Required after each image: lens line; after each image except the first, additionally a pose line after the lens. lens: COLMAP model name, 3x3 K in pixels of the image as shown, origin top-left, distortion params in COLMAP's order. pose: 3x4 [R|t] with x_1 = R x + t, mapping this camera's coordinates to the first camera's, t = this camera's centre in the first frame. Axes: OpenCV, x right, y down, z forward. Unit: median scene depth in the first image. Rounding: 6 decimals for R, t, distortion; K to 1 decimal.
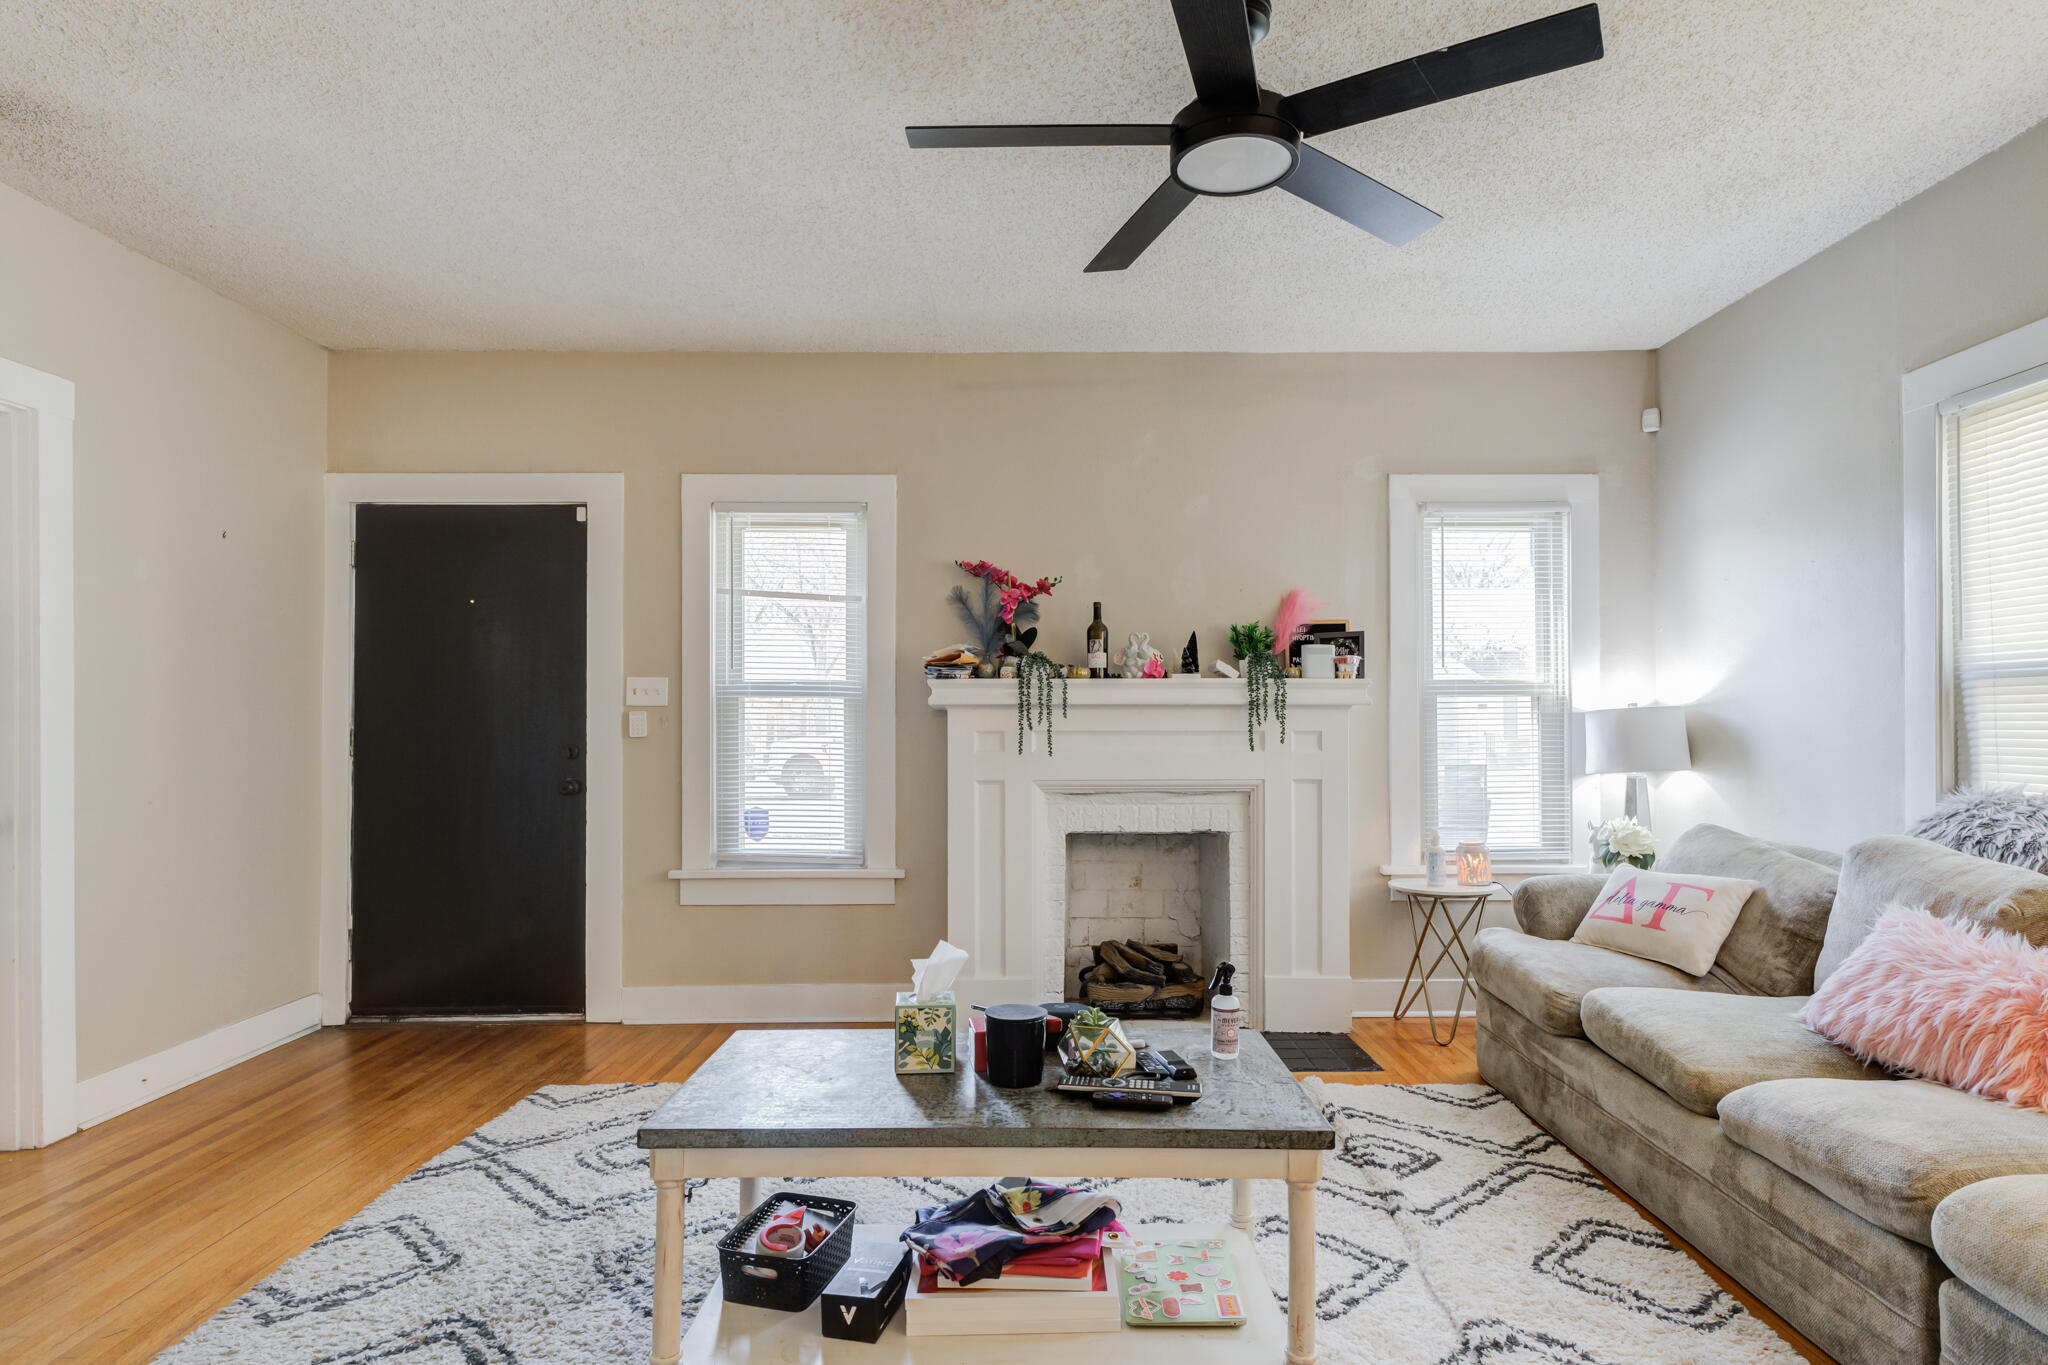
lens RADIAL K [[1119.2, 0, 1018.6], [0, 1119.2, 719.0], [0, 0, 1]] dist [-0.000094, -0.000119]
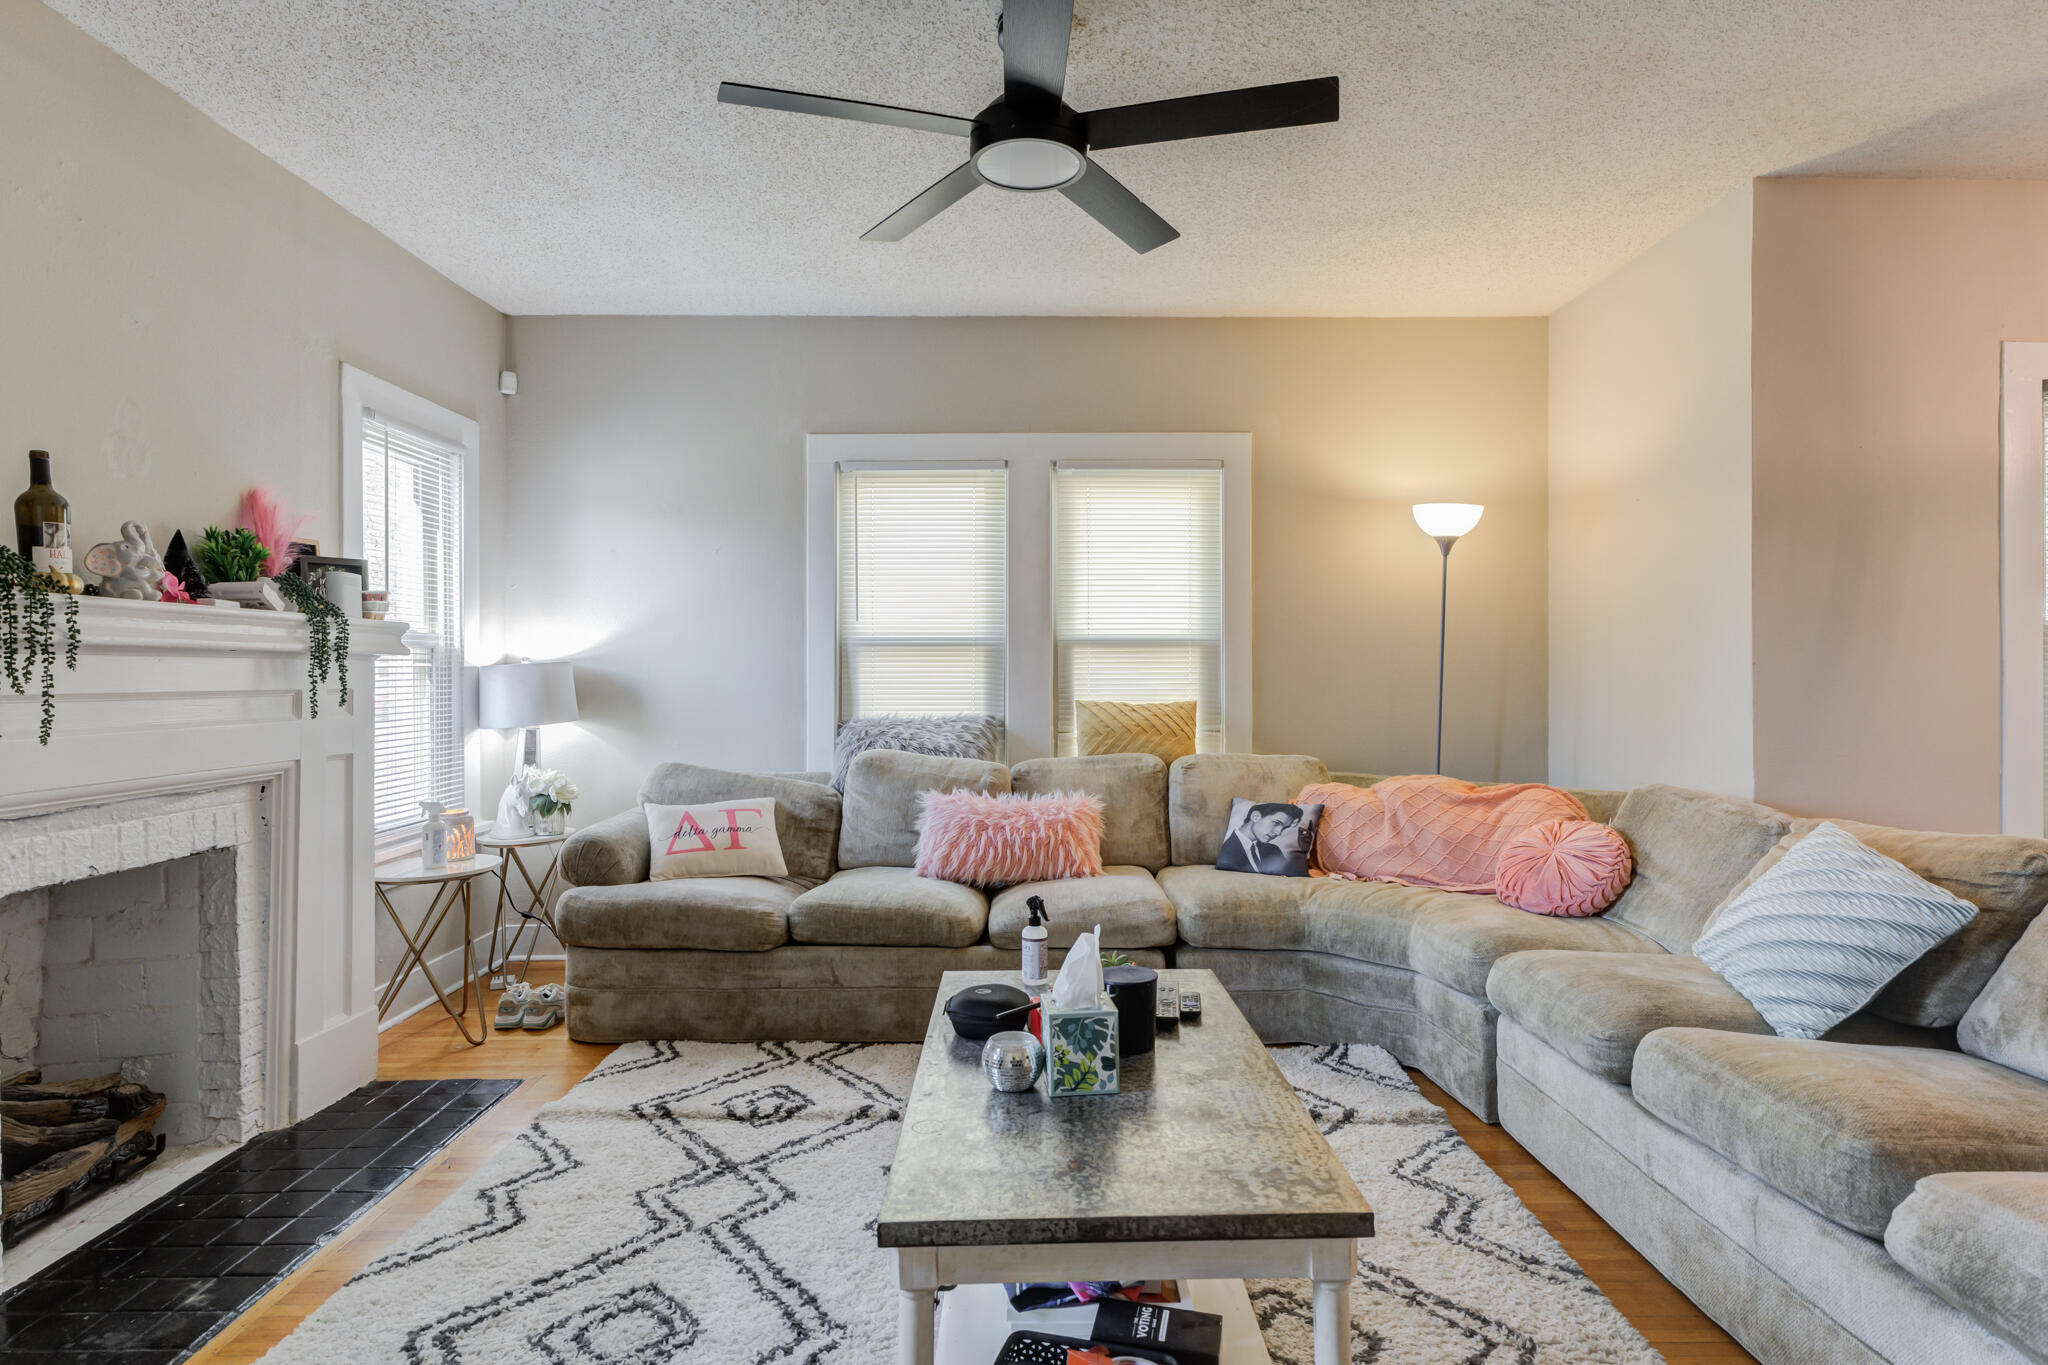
lens RADIAL K [[1095.8, 0, 1054.5], [0, 1095.8, 665.9], [0, 0, 1]] dist [0.010734, 0.002045]
pose [[-0.030186, 0.007314, 0.999518, -0.474110], [0.001200, 0.999973, -0.007281, 0.001511], [-0.999544, 0.000979, -0.030194, 0.544827]]
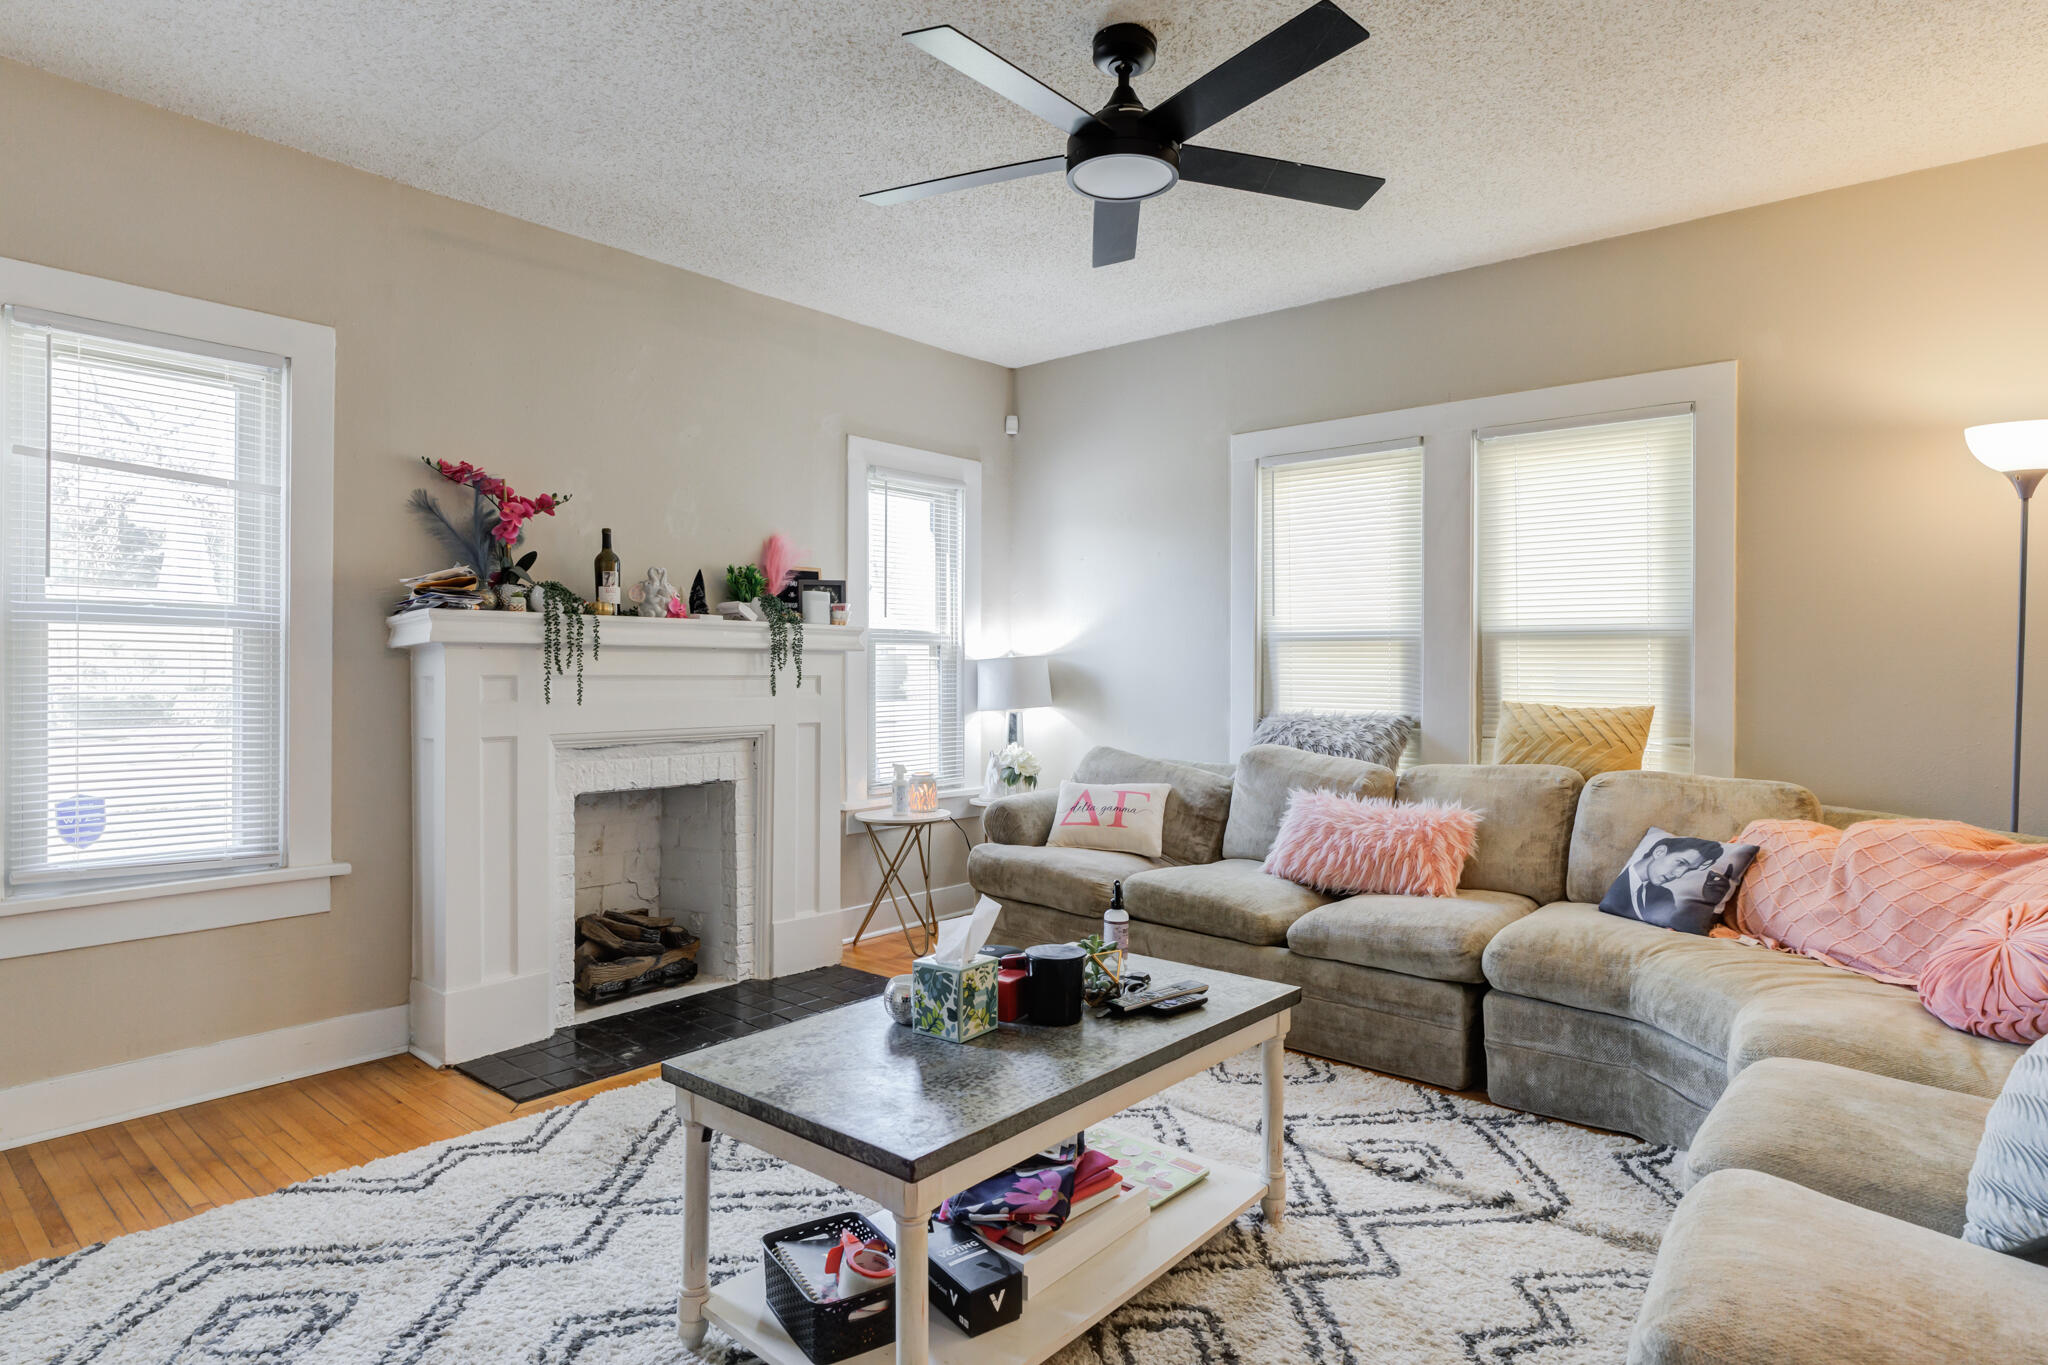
lens RADIAL K [[1145.8, 0, 1025.6], [0, 1145.8, 667.2], [0, 0, 1]] dist [-0.014359, 0.000079]
pose [[0.641260, 0.004939, 0.767308, -0.411048], [-0.007696, 0.999970, -0.000005, 0.001583], [-0.767285, -0.005902, 0.641279, 0.177349]]
